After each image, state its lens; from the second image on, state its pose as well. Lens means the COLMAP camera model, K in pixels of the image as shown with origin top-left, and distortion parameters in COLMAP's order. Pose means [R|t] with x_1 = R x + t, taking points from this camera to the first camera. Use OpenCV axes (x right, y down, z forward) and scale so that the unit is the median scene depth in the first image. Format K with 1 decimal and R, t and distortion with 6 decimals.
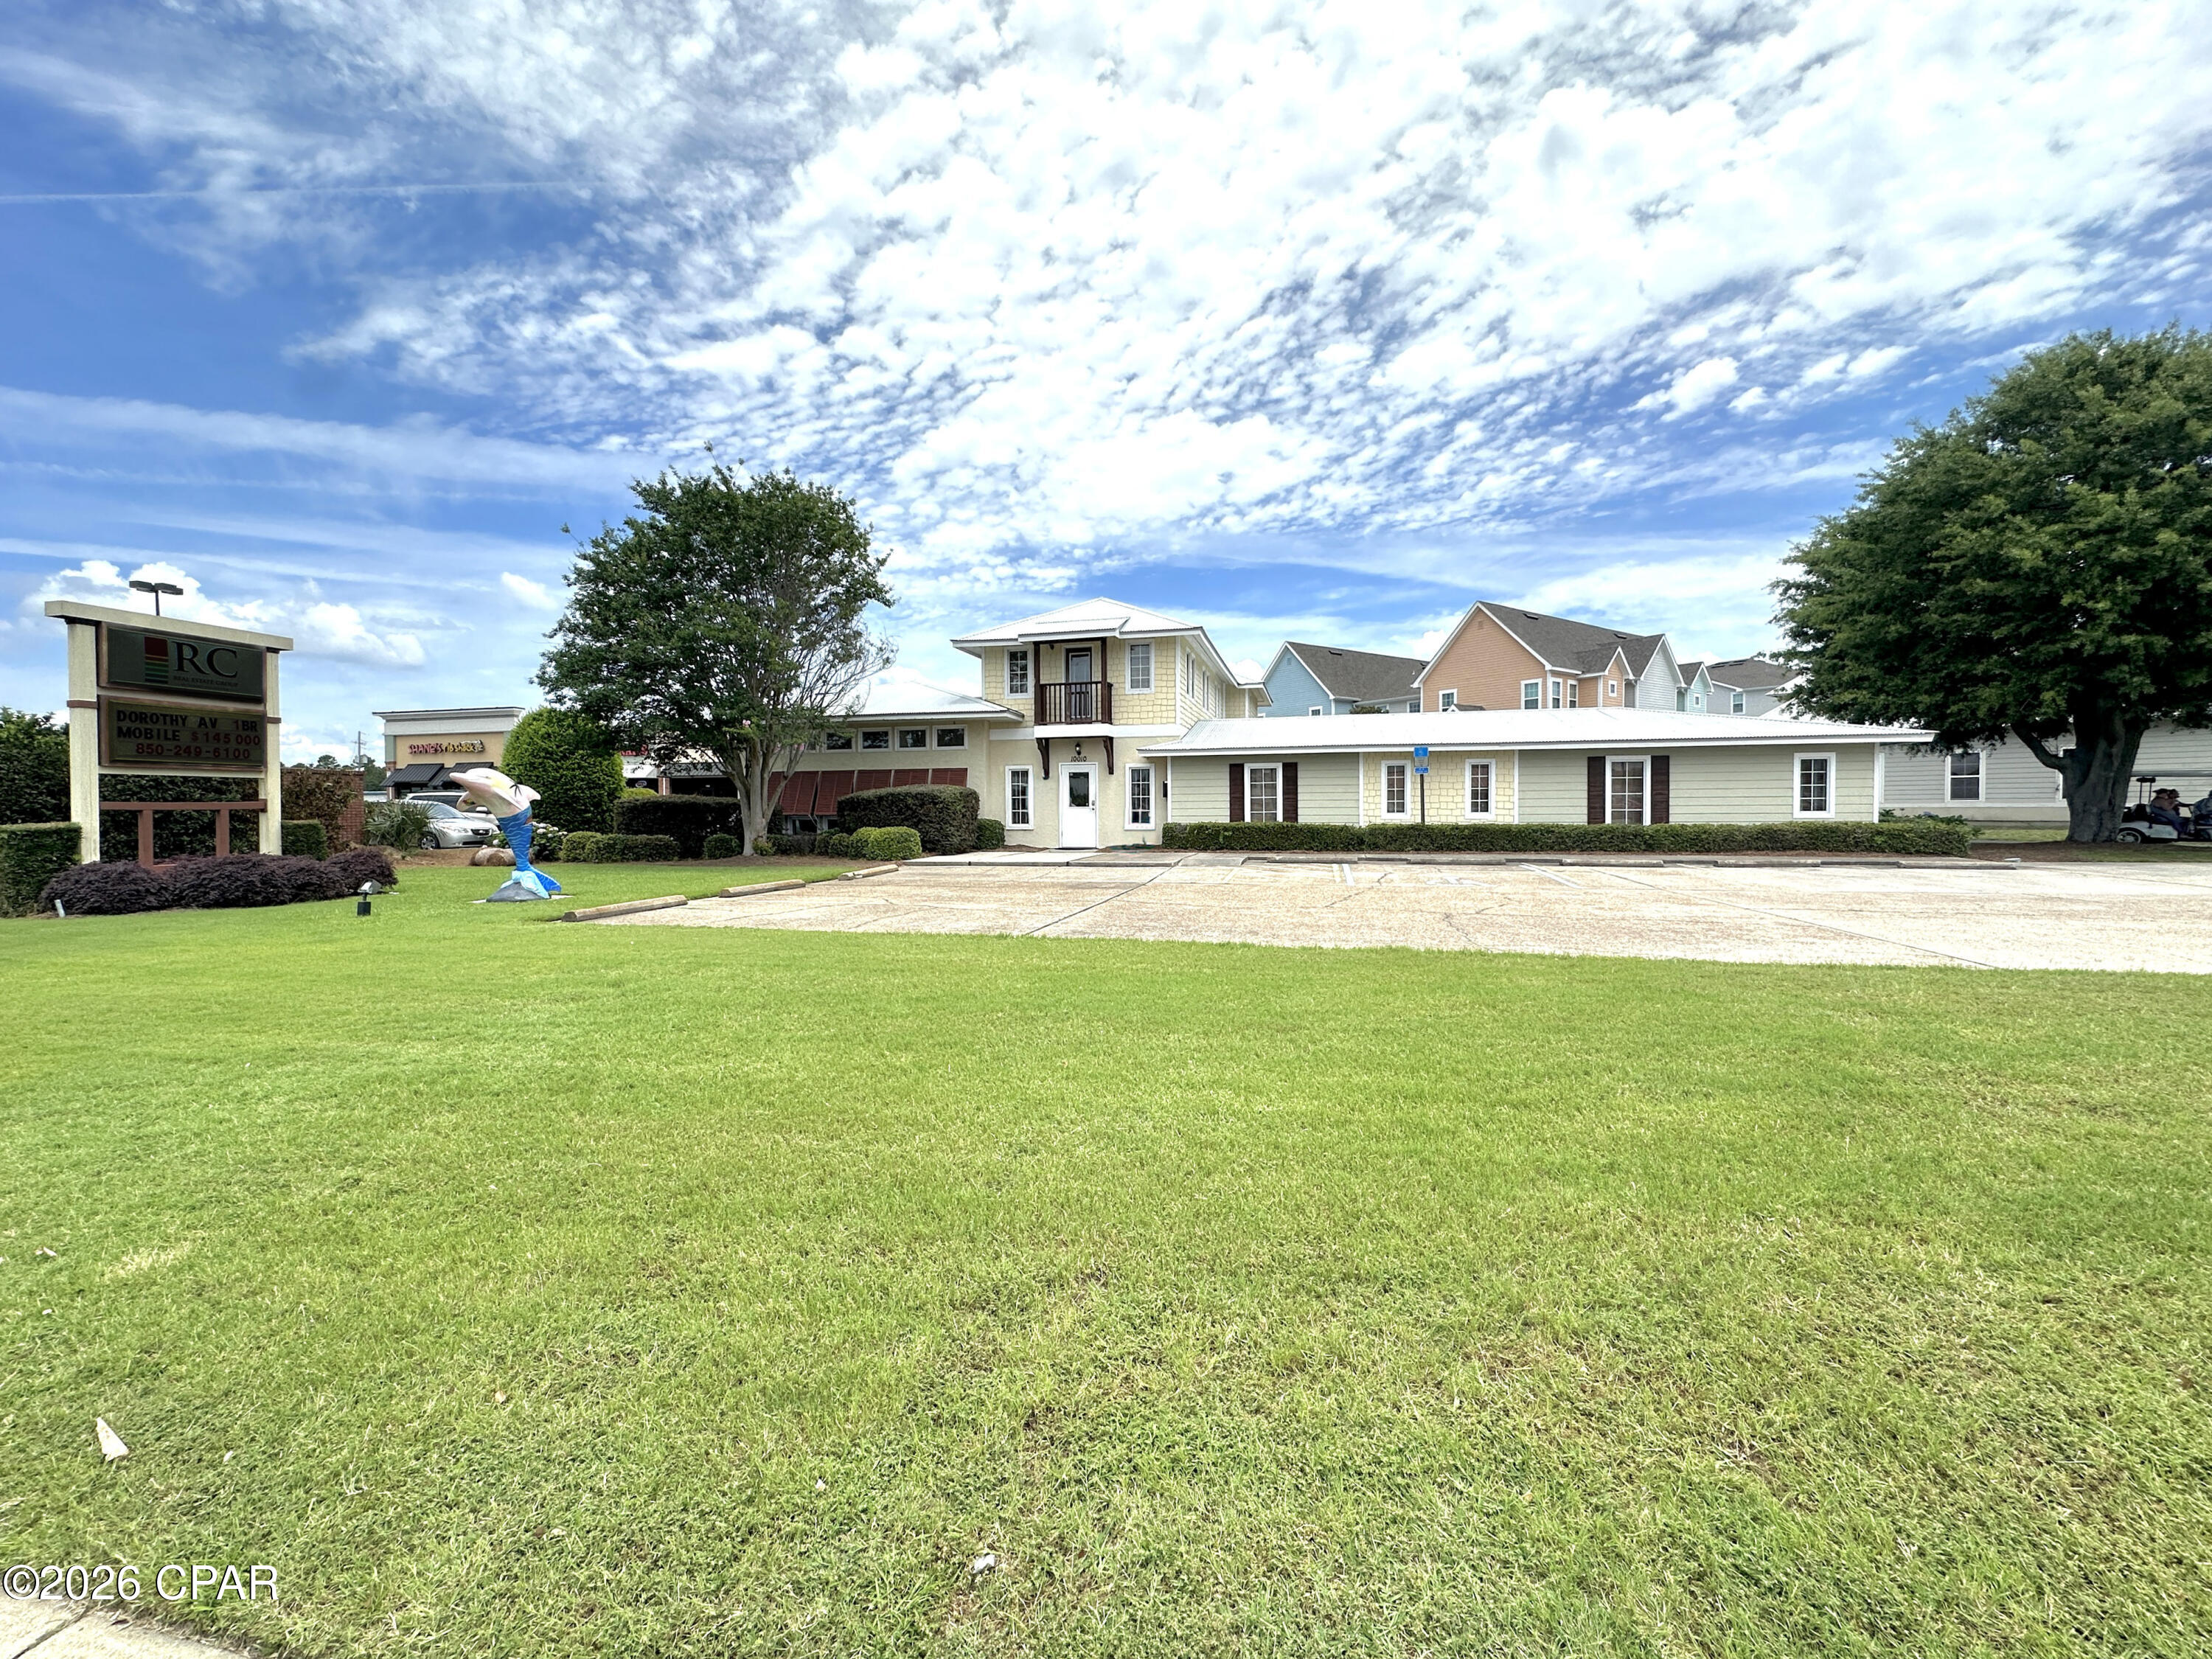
lens RADIAL K [[920.0, 0, 1060.9], [0, 920.0, 839.0], [0, 0, 1]] dist [-0.004171, 0.001009]
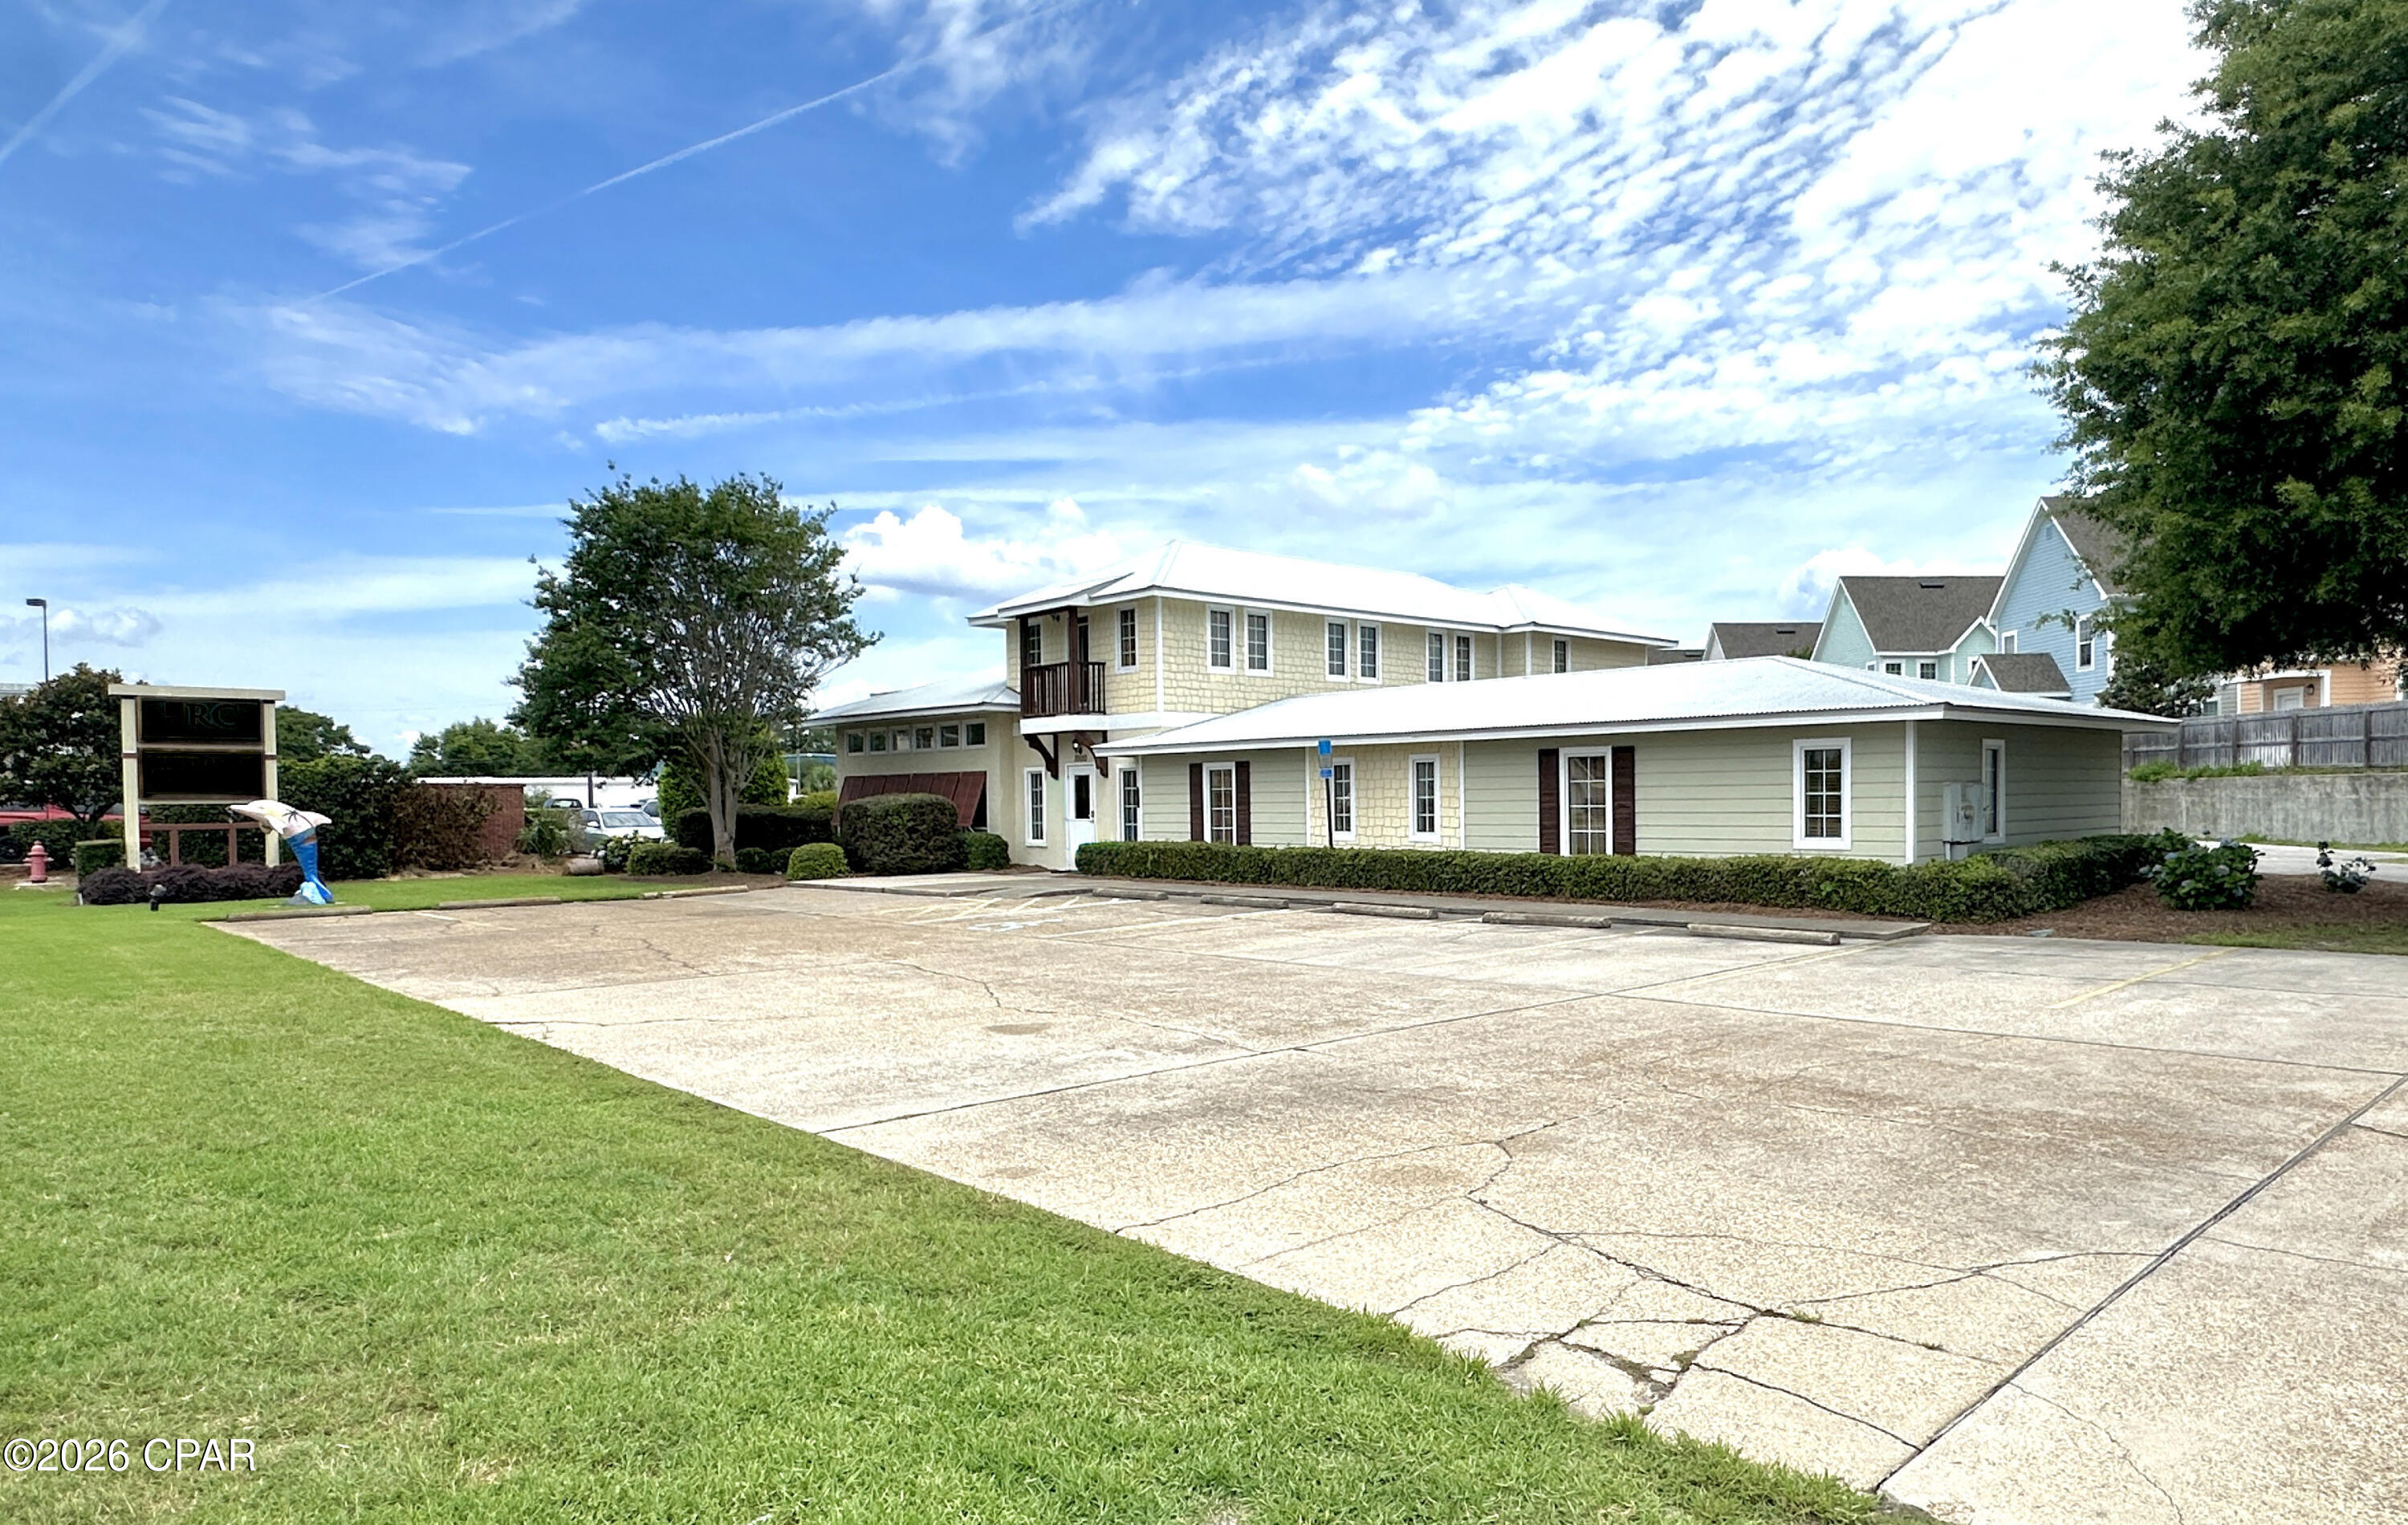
lens RADIAL K [[1499.1, 0, 1219.4], [0, 1499.1, 848.3], [0, 0, 1]] dist [0.005242, -0.000581]
pose [[0.841049, 0.014894, -0.540754, 0.068977], [-0.013176, 0.999888, 0.007046, -0.001718], [0.540799, 0.001199, 0.841151, -0.001317]]
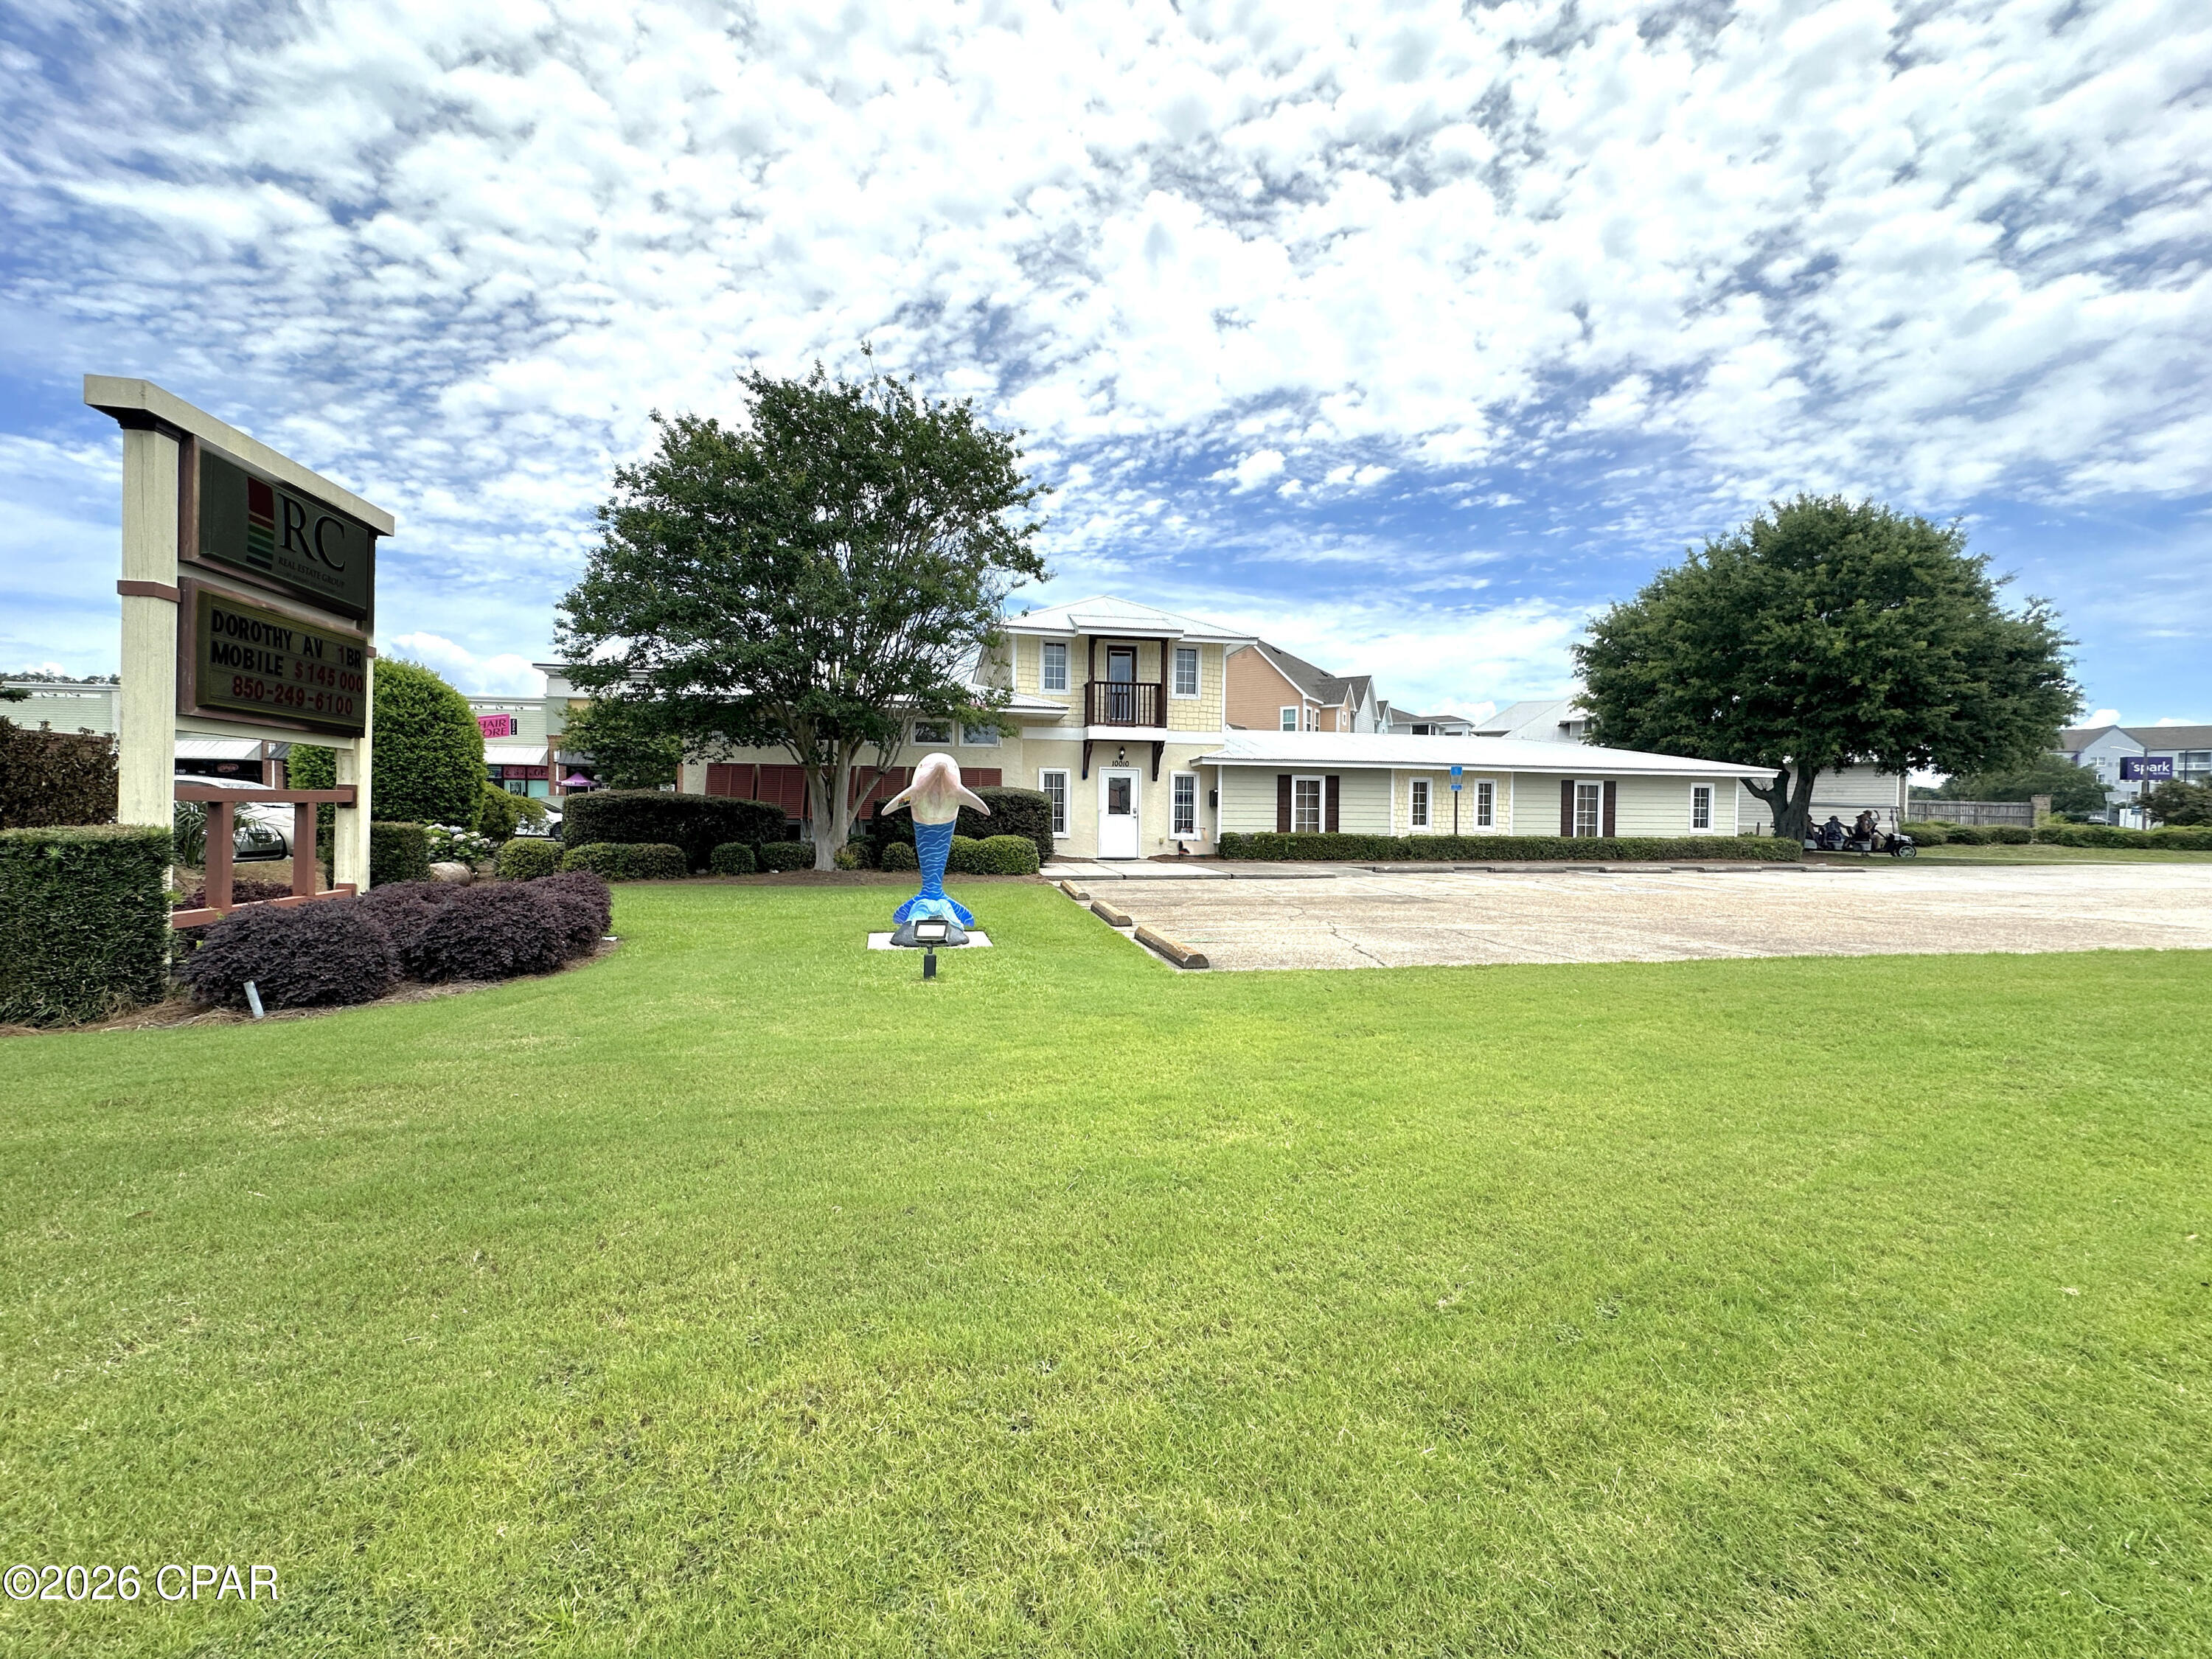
lens RADIAL K [[920.0, 0, 1077.9], [0, 920.0, 825.9], [0, 0, 1]] dist [-0.004171, 0.001009]
pose [[0.901580, 0.010330, 0.432490, -0.036167], [-0.002351, 0.999817, -0.018980, -0.000437], [-0.432607, 0.016095, 0.901439, 0.014438]]
